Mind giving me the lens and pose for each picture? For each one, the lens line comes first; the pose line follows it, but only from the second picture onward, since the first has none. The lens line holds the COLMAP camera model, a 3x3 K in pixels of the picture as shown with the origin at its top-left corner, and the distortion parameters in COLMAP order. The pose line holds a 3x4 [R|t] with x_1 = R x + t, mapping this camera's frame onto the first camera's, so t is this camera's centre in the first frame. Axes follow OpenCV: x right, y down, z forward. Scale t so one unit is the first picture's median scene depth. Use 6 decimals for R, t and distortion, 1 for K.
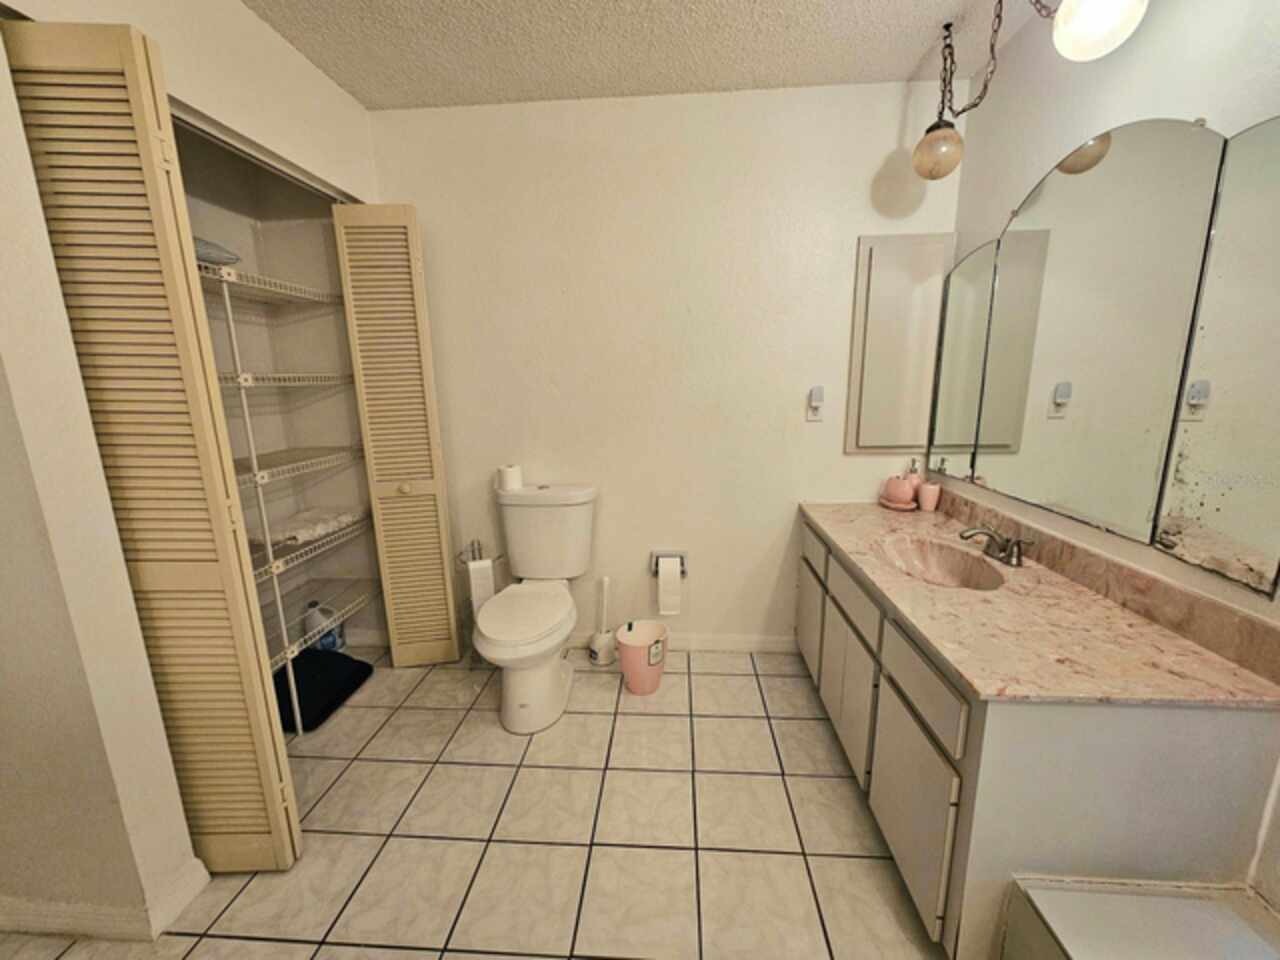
lens RADIAL K [[524.5, 0, 647.3], [0, 524.5, 478.8], [0, 0, 1]] dist [-0.005750, 0.002189]
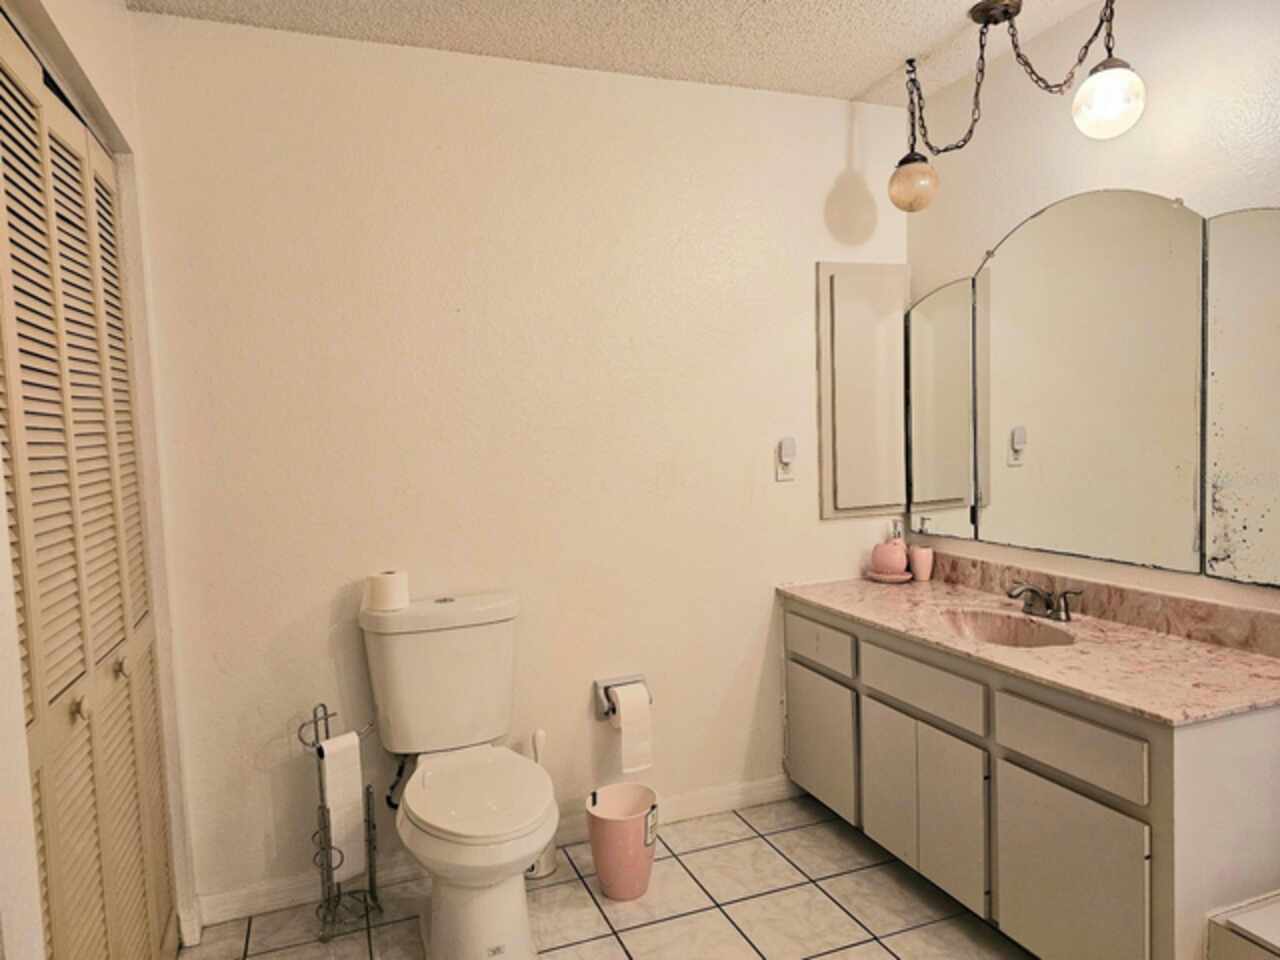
lens RADIAL K [[859.1, 0, 638.2], [0, 859.1, 468.5], [0, 0, 1]] dist [0.045158, -0.035493]
pose [[0.905473, -0.035429, 0.422922, -0.564382], [0.099807, 0.986338, -0.131060, 0.024965], [-0.412501, 0.160882, 0.896638, -0.095183]]
